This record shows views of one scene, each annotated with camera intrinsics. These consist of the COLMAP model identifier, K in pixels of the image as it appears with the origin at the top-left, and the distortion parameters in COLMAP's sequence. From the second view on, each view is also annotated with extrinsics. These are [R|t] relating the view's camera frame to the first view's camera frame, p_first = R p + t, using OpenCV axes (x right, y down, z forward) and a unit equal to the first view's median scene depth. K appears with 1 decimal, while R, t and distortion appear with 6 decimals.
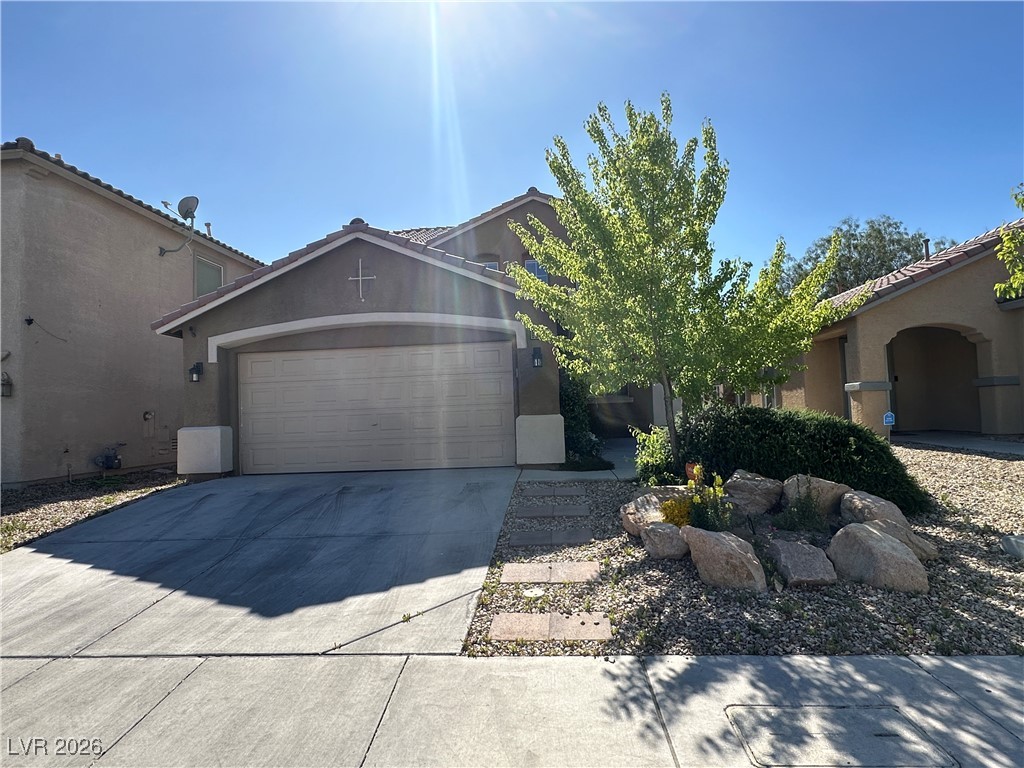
lens RADIAL K [[577.0, 0, 513.4], [0, 577.0, 379.2], [0, 0, 1]] dist [0.000347, 0.001110]
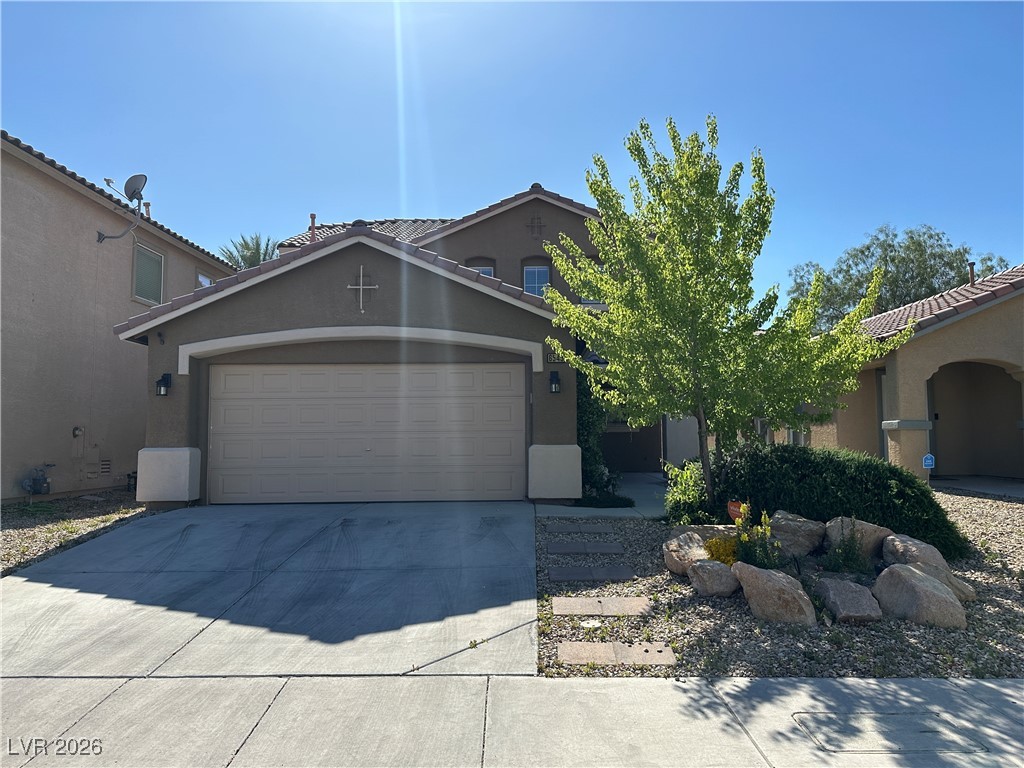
lens RADIAL K [[711.0, 0, 512.0], [0, 711.0, 384.0], [0, 0, 1]] dist [0.055637, -0.061127]
pose [[0.997850, 0.034813, 0.055536, -0.138644], [-0.033888, 0.999272, -0.017505, -0.019878], [-0.056105, 0.015585, 0.998303, -0.191852]]
